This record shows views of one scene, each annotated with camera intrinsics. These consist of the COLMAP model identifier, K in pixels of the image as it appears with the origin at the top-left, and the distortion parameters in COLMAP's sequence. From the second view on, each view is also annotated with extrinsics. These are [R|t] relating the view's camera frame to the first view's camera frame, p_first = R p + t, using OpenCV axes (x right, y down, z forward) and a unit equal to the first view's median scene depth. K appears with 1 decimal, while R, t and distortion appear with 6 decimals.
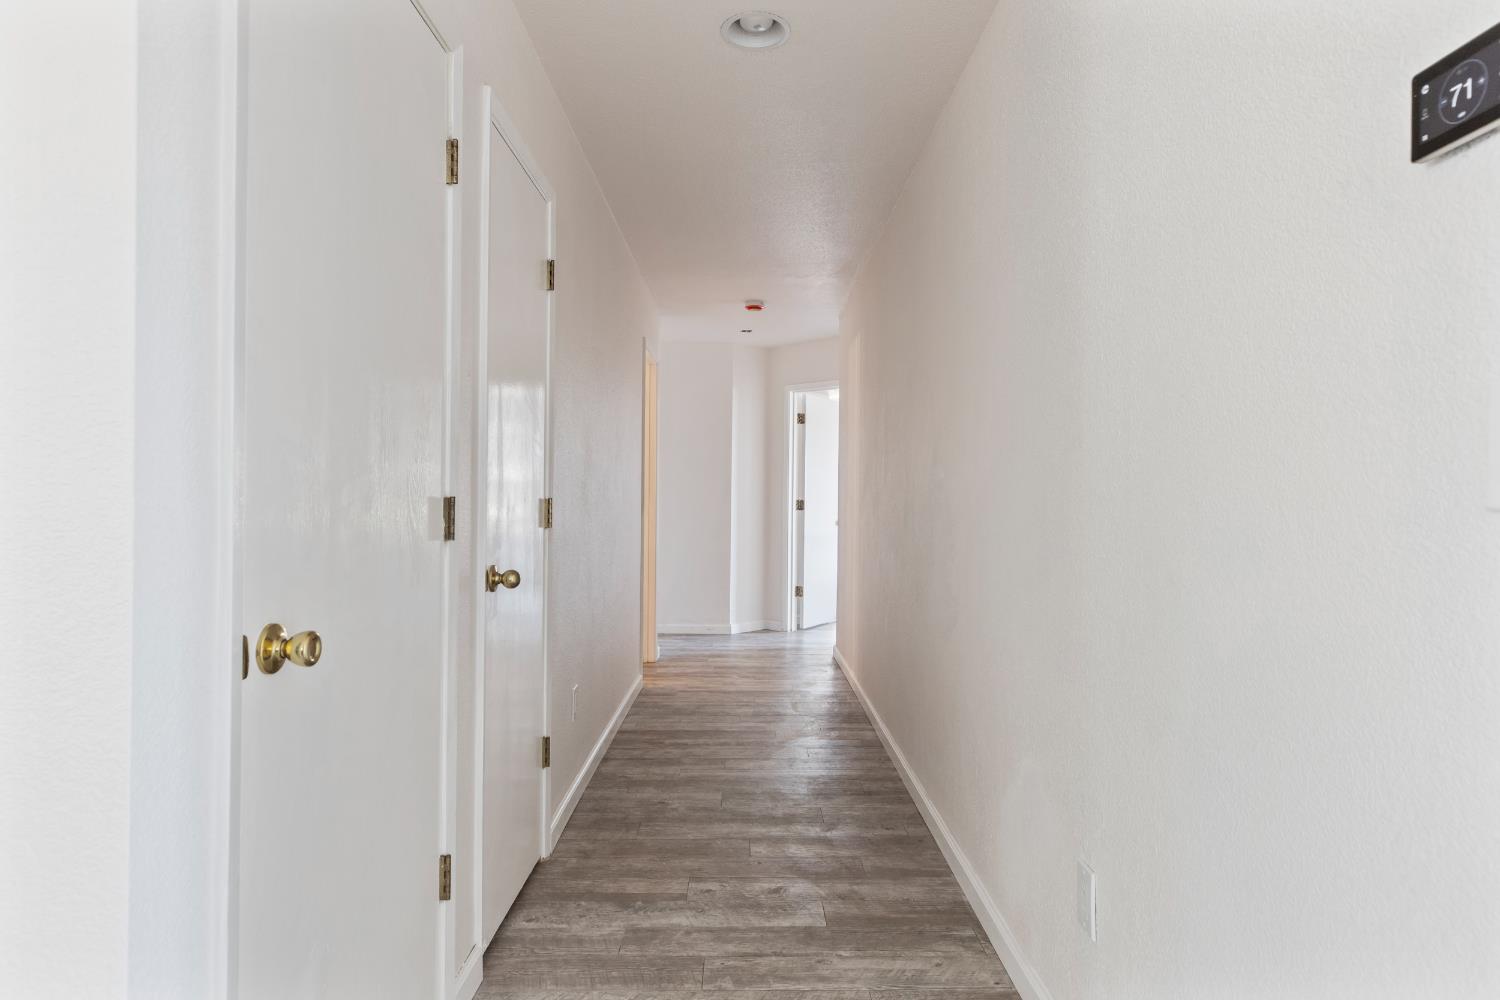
lens RADIAL K [[833.6, 0, 751.8], [0, 833.6, 498.3], [0, 0, 1]] dist [0.003128, 0.000207]
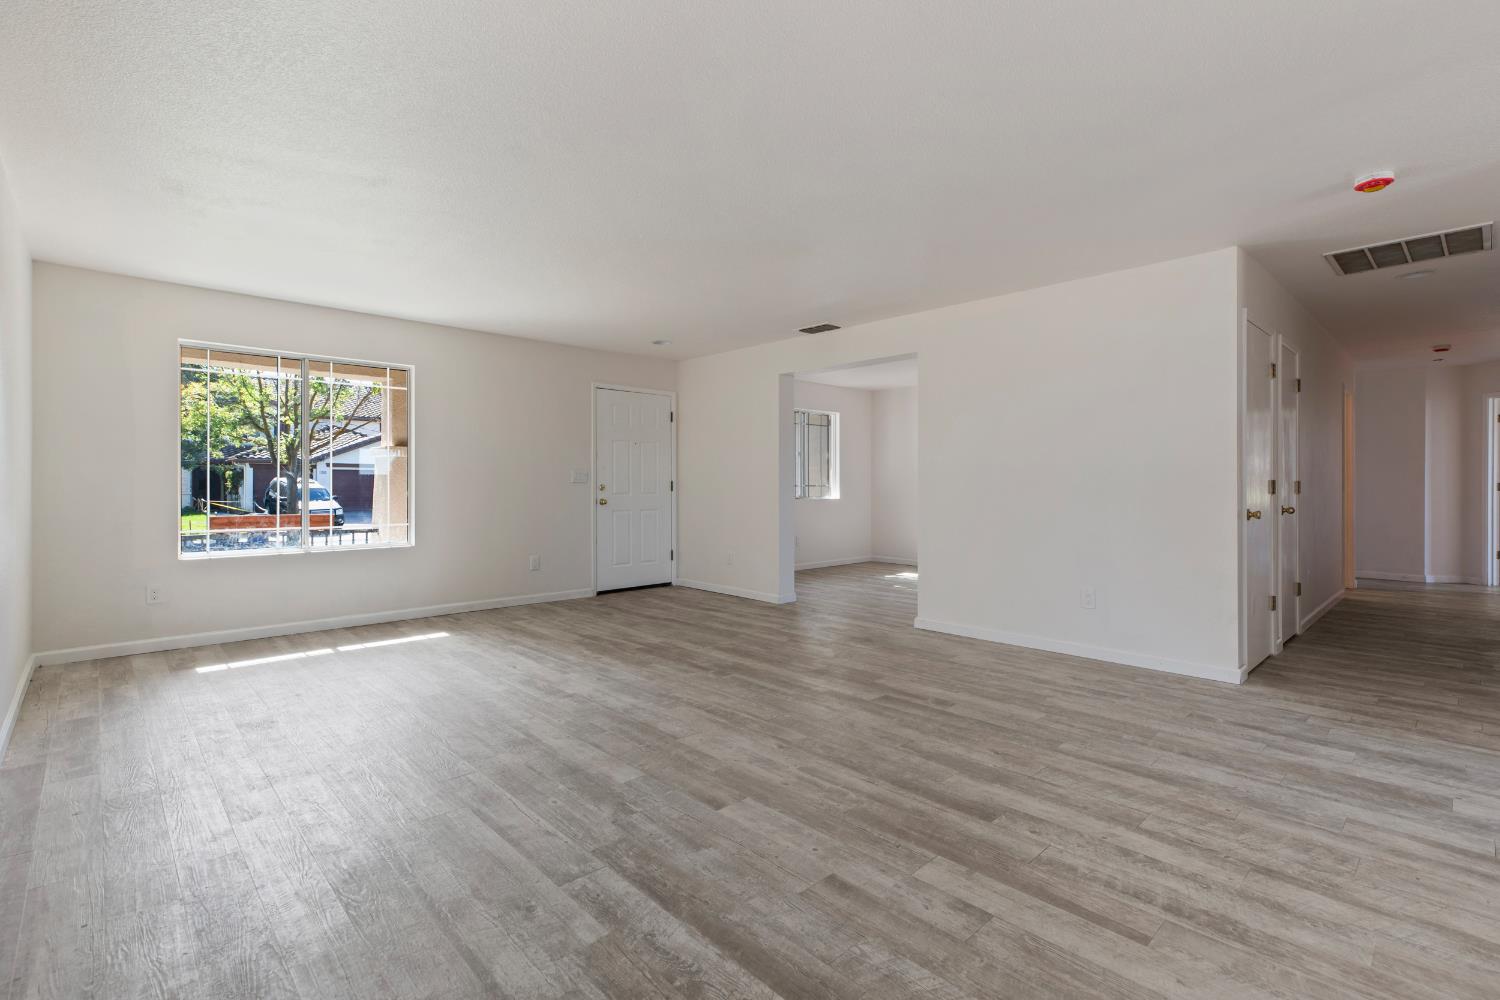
lens RADIAL K [[686.8, 0, 756.9], [0, 686.8, 485.2], [0, 0, 1]] dist [0.003511, 0.000681]
pose [[0.685642, -0.006201, -0.727913, 0.058755], [0.004793, 0.999980, -0.004003, 0.005548], [0.727923, -0.000745, 0.685658, -0.701838]]
